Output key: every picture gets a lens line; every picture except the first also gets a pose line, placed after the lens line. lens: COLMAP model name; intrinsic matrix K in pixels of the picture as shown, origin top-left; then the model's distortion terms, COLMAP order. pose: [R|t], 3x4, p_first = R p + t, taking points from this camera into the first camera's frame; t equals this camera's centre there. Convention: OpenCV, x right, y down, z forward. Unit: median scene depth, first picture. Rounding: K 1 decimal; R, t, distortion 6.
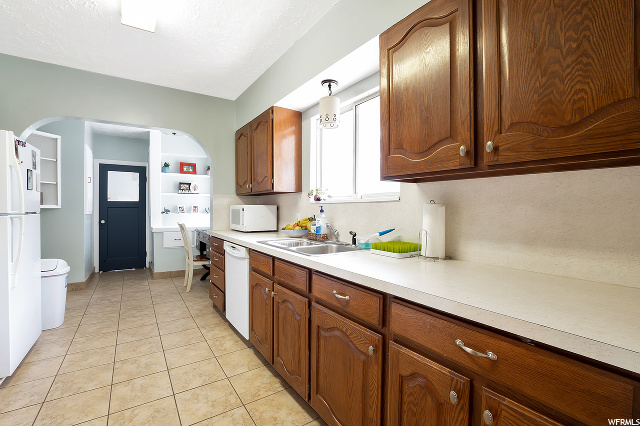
lens RADIAL K [[290.6, 0, 320.3], [0, 290.6, 209.9], [0, 0, 1]] dist [-0.027166, 0.001985]
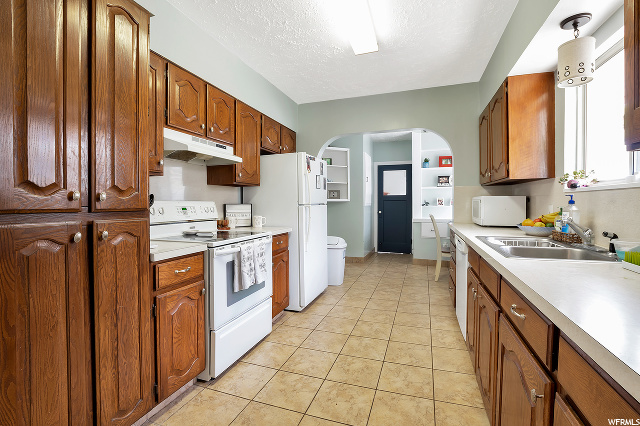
lens RADIAL K [[290.6, 0, 323.4], [0, 290.6, 207.7], [0, 0, 1]] dist [-0.027166, 0.001985]
pose [[0.603719, 0.010526, -0.797128, 0.147477], [0.002143, 0.999888, 0.014826, 0.004763], [0.797194, -0.010659, 0.603629, 0.061166]]
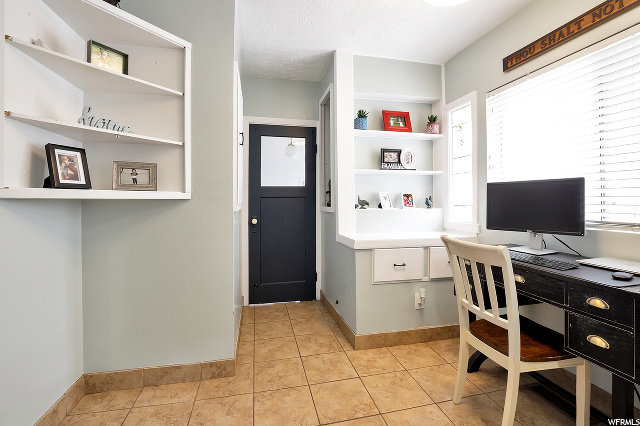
lens RADIAL K [[290.6, 0, 319.9], [0, 290.6, 197.1], [0, 0, 1]] dist [-0.027166, 0.001985]
pose [[0.935395, -0.006687, -0.353541, -0.639020], [0.002128, 0.999910, -0.013283, -0.001875], [0.353598, 0.011673, 0.935325, 0.736890]]
